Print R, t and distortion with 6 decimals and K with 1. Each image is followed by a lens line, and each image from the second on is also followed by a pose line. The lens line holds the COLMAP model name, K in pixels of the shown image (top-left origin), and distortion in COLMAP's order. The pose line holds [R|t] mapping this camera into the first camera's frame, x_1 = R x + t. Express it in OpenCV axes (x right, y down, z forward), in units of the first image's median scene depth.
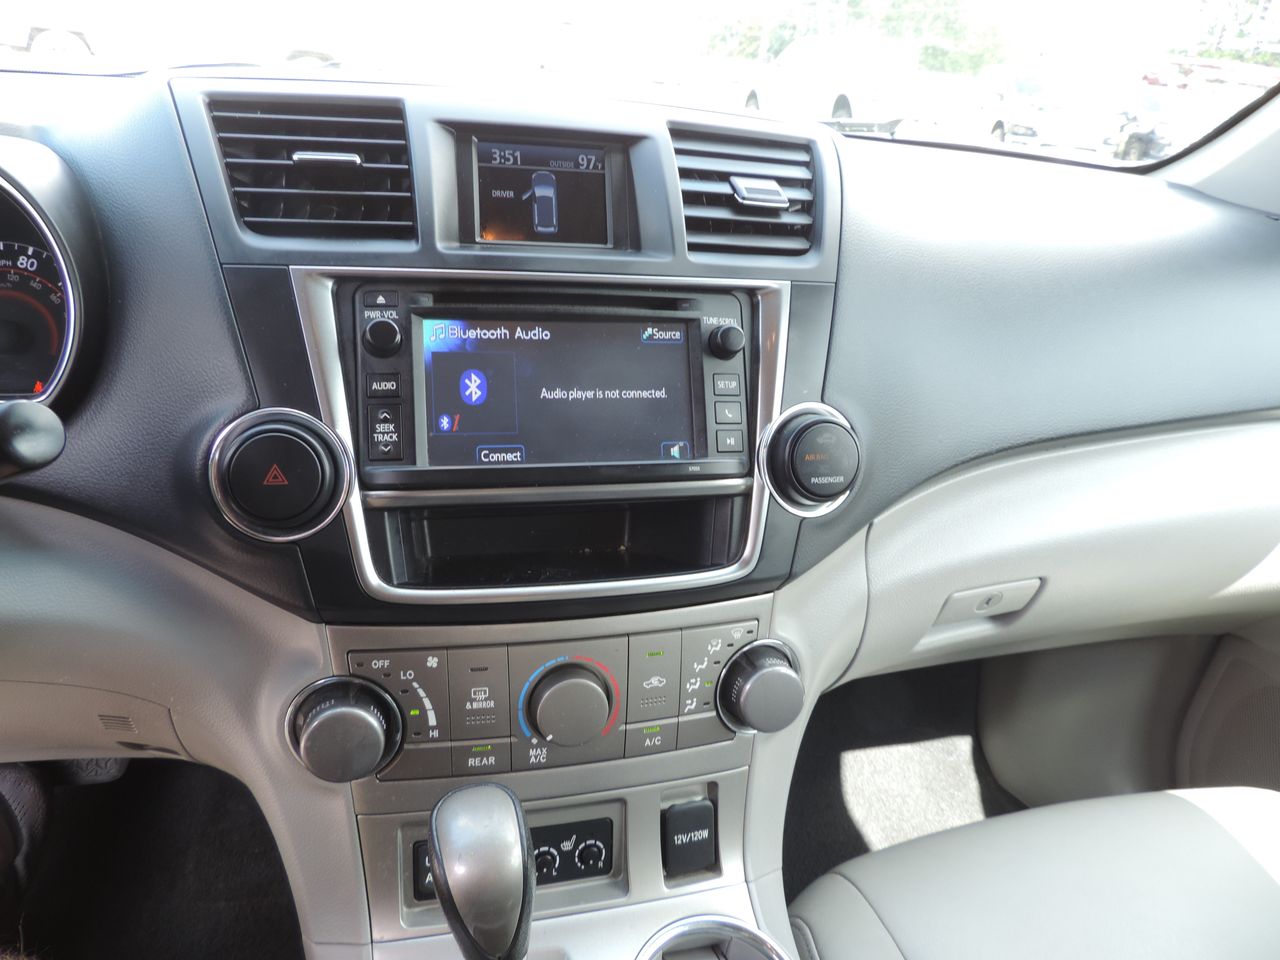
lens RADIAL K [[912.7, 0, 634.3], [0, 912.7, 467.3], [0, 0, 1]] dist [-0.008706, -0.007204]
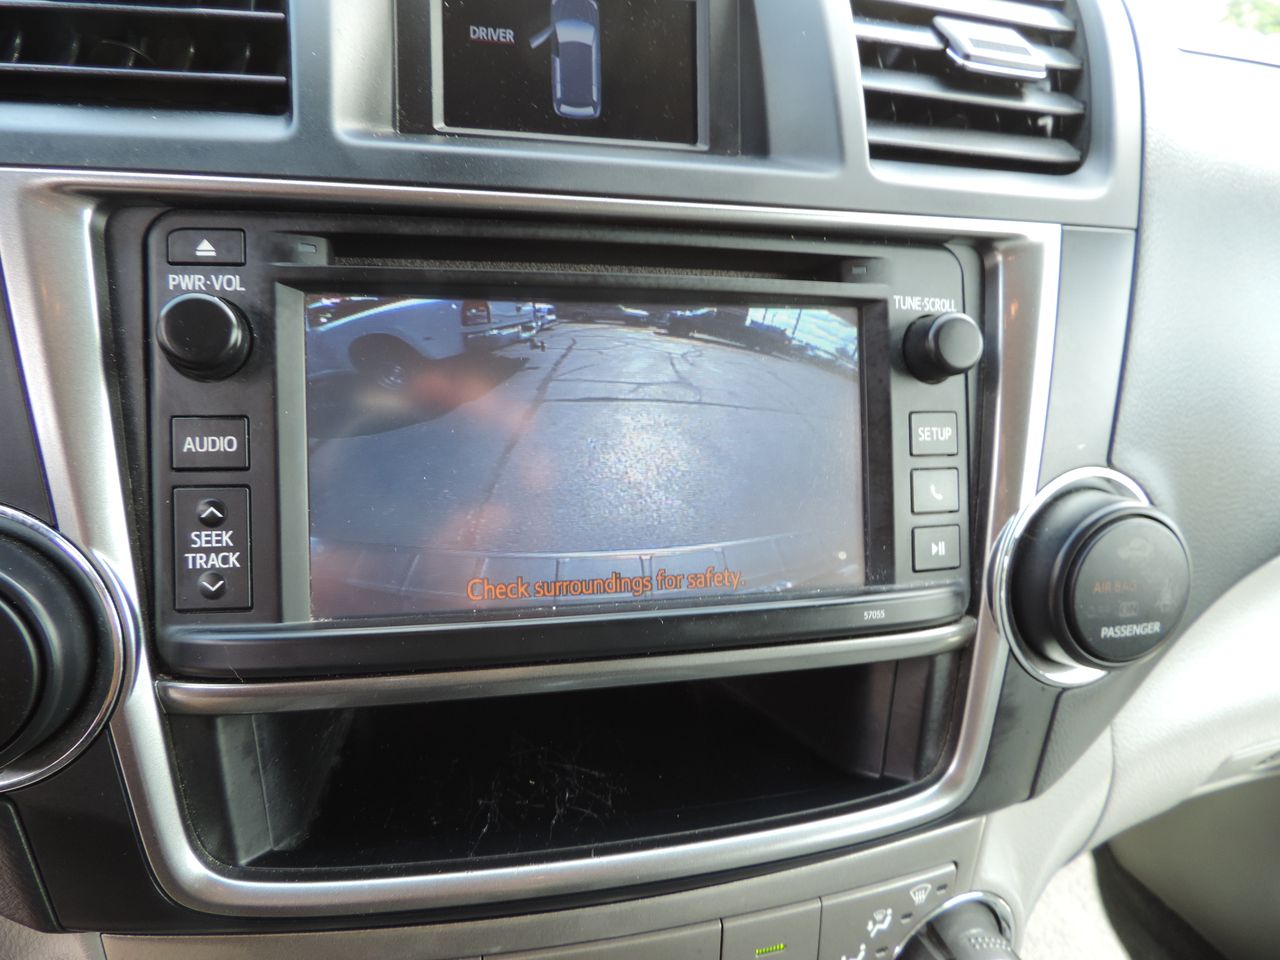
lens RADIAL K [[912.7, 0, 637.5], [0, 912.7, 470.2], [0, 0, 1]] dist [-0.008706, -0.007204]
pose [[0.999427, 0.025965, -0.021695, -0.048771], [-0.024405, 0.997295, 0.069328, -0.101164], [0.023436, -0.068758, 0.997358, 0.499793]]
